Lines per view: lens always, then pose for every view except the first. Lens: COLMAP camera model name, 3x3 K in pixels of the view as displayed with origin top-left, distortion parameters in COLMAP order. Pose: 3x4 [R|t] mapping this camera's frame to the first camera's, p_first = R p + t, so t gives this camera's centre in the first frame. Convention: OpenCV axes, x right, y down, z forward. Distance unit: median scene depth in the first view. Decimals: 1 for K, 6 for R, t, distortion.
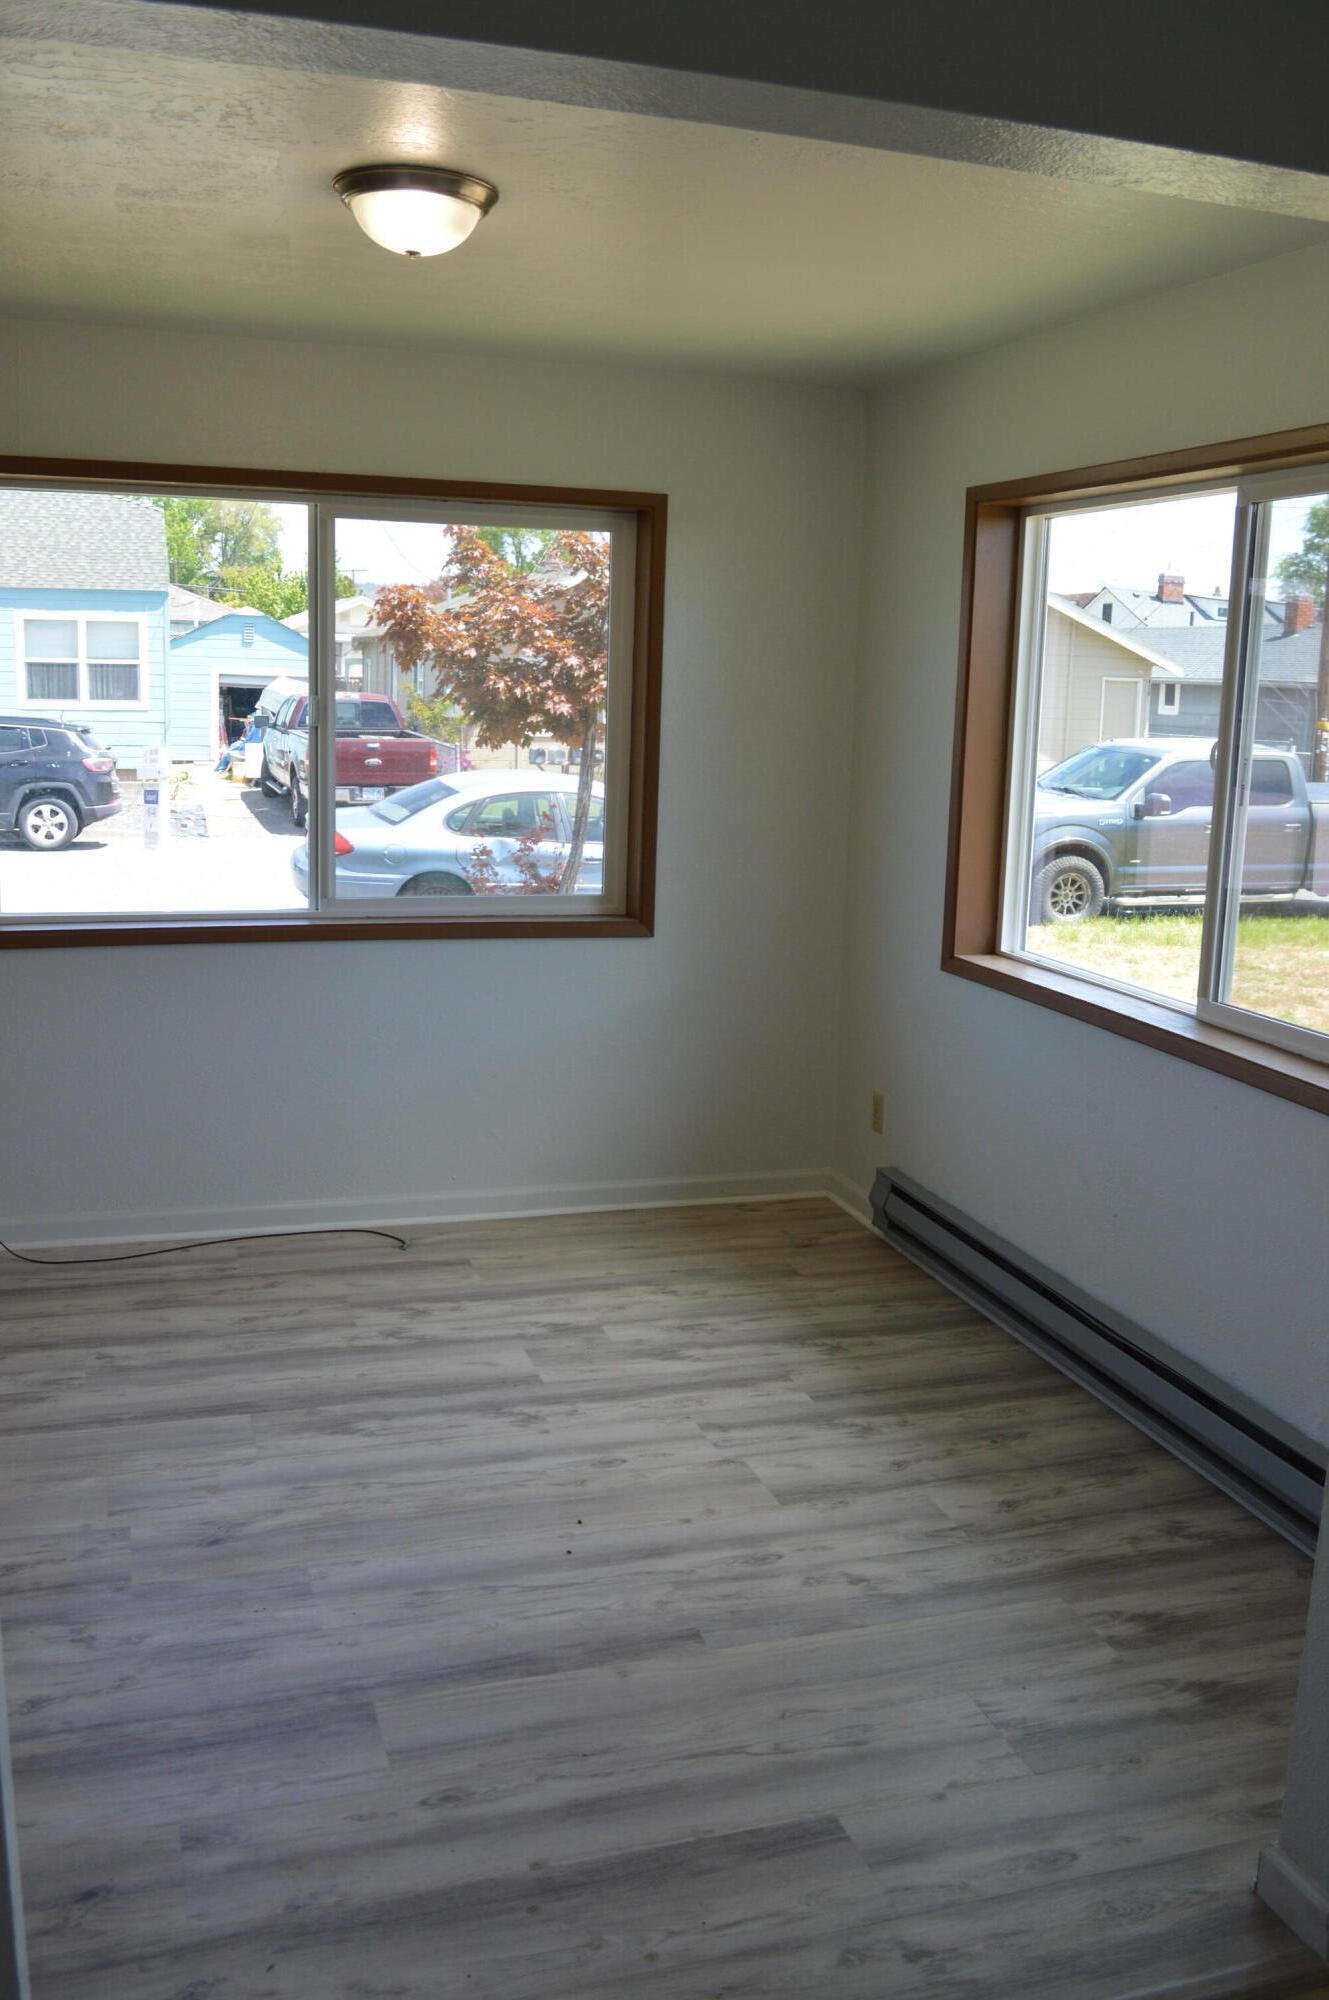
lens RADIAL K [[1691.5, 0, 664.5], [0, 1691.5, 1000.0], [0, 0, 1]] dist [-0.082214, 0.023726]
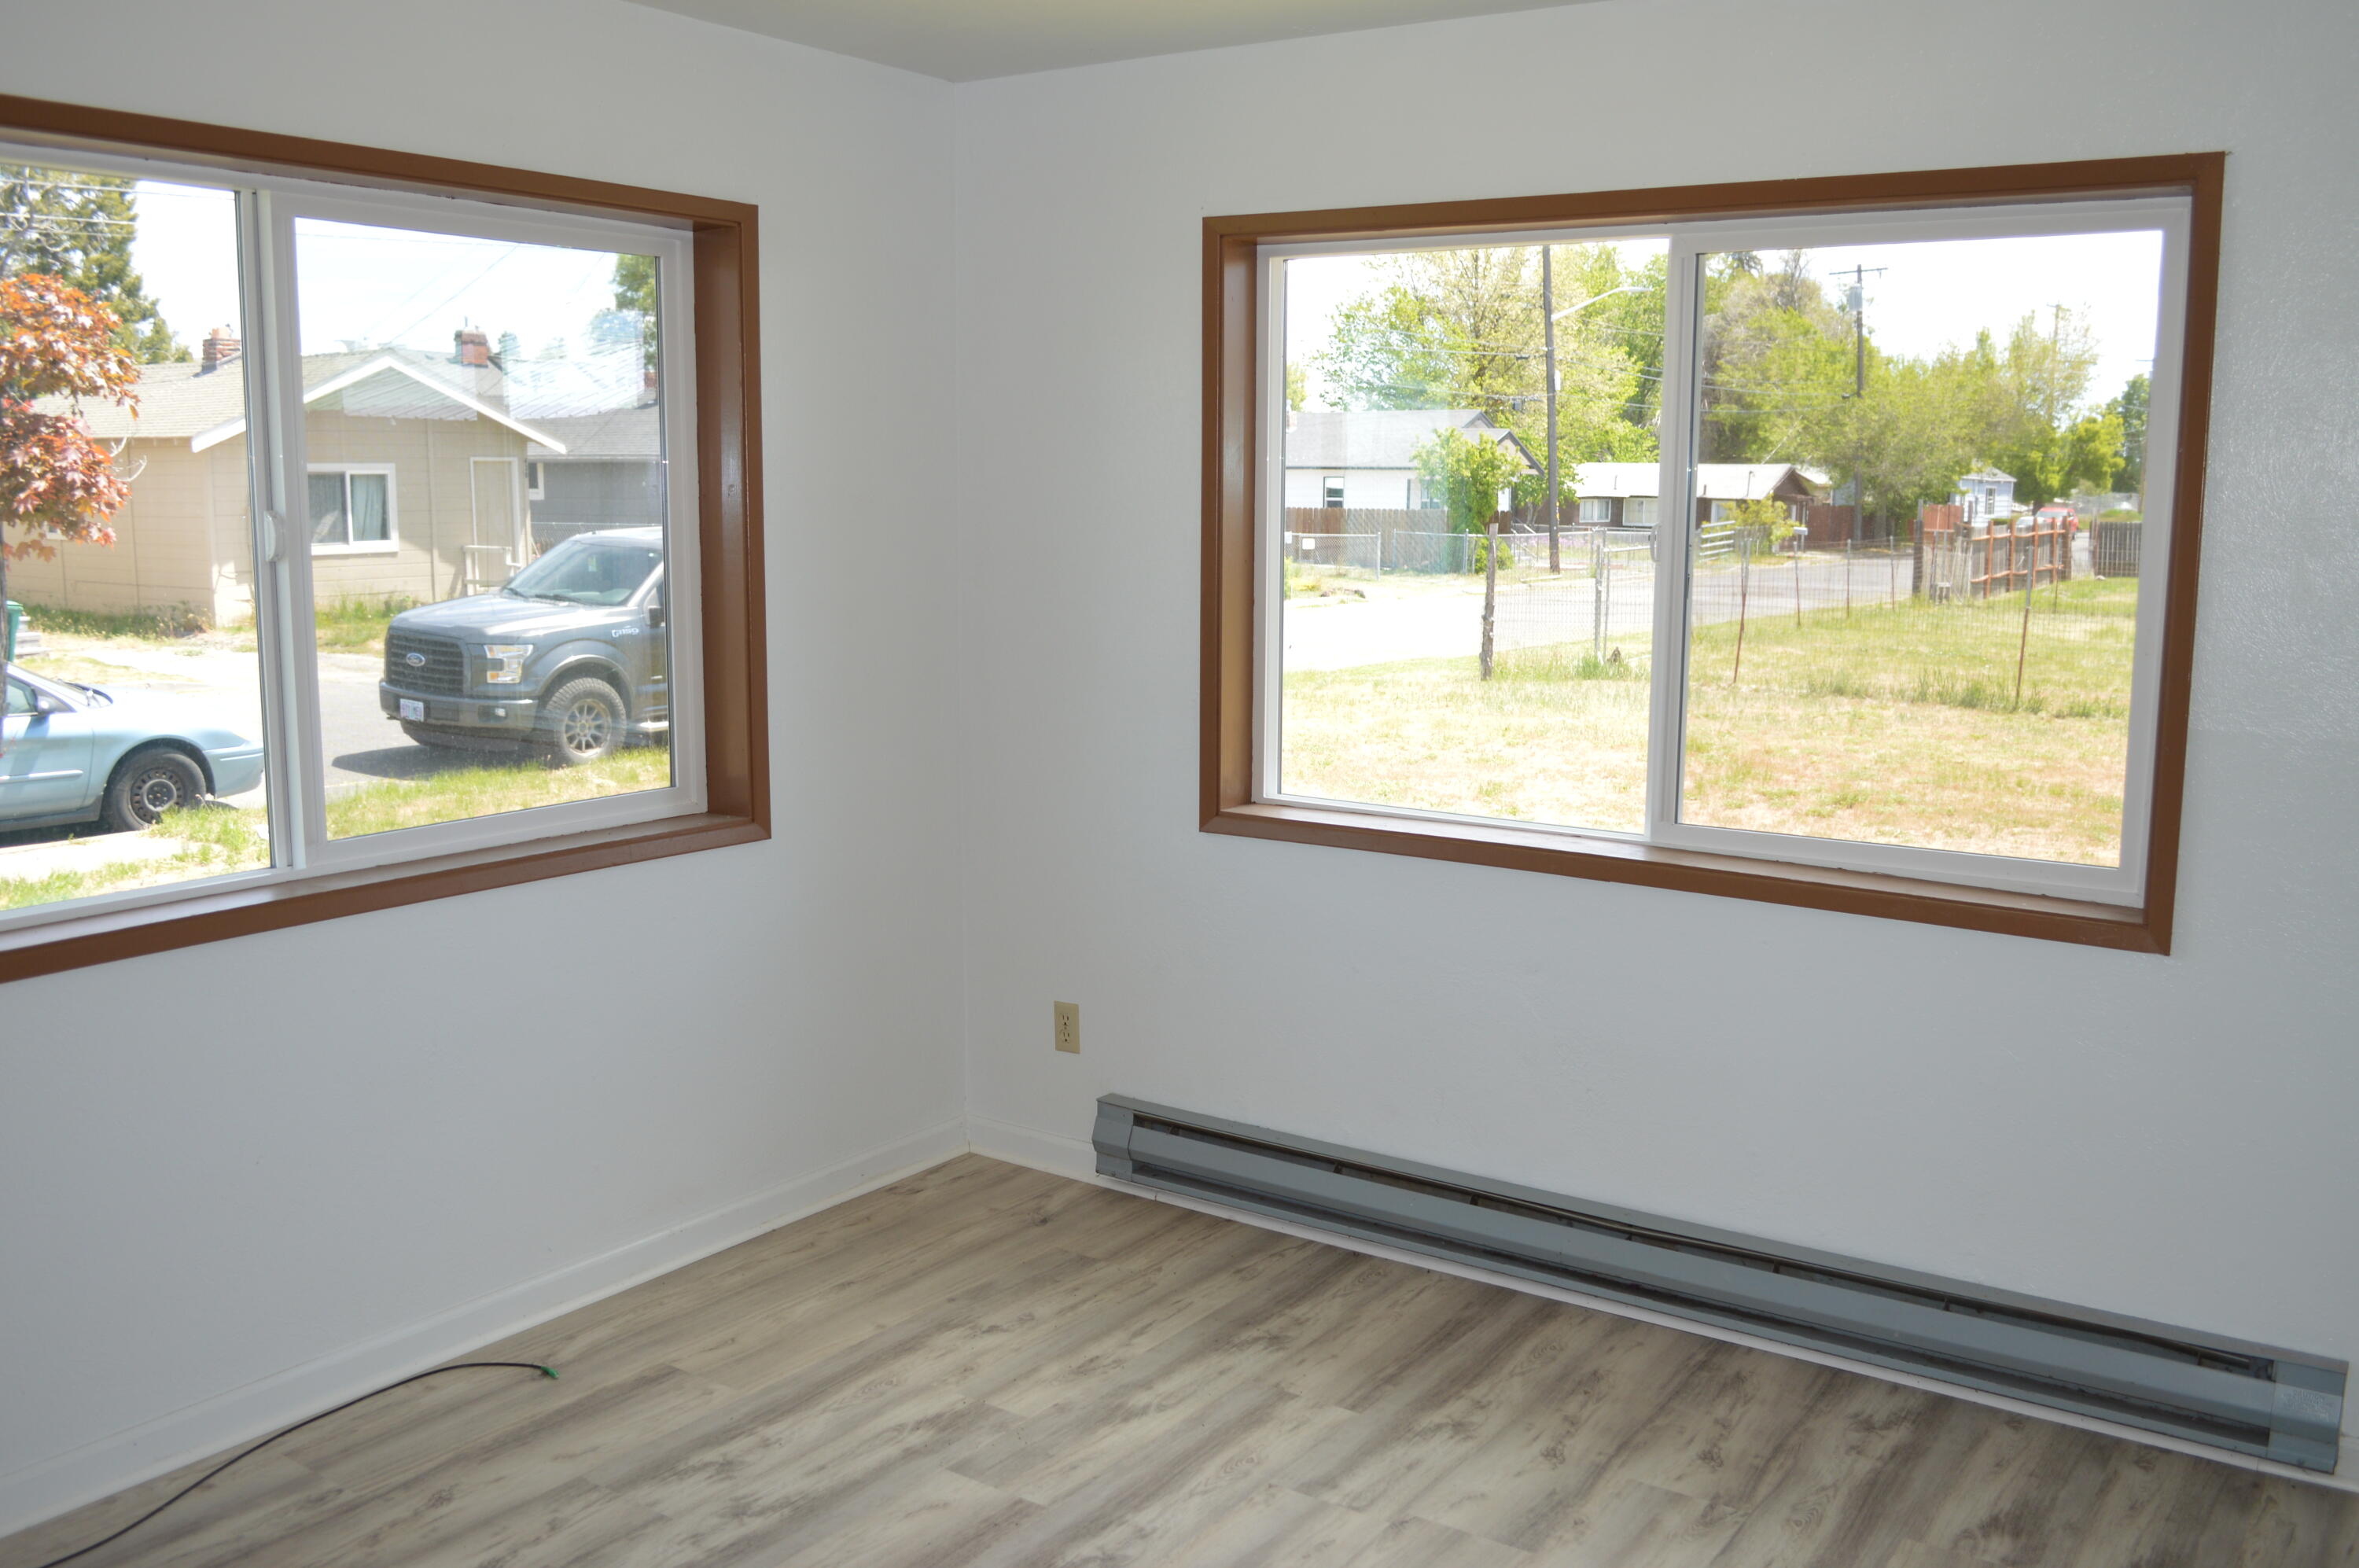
lens RADIAL K [[1995.2, 0, 1179.5], [0, 1995.2, 784.0], [0, 0, 1]] dist [-0.082214, 0.023726]
pose [[0.790352, -0.114243, 0.601907, -0.422768], [0.129007, 0.991466, 0.018785, -0.061542], [-0.598917, 0.062803, 0.798345, 0.281211]]
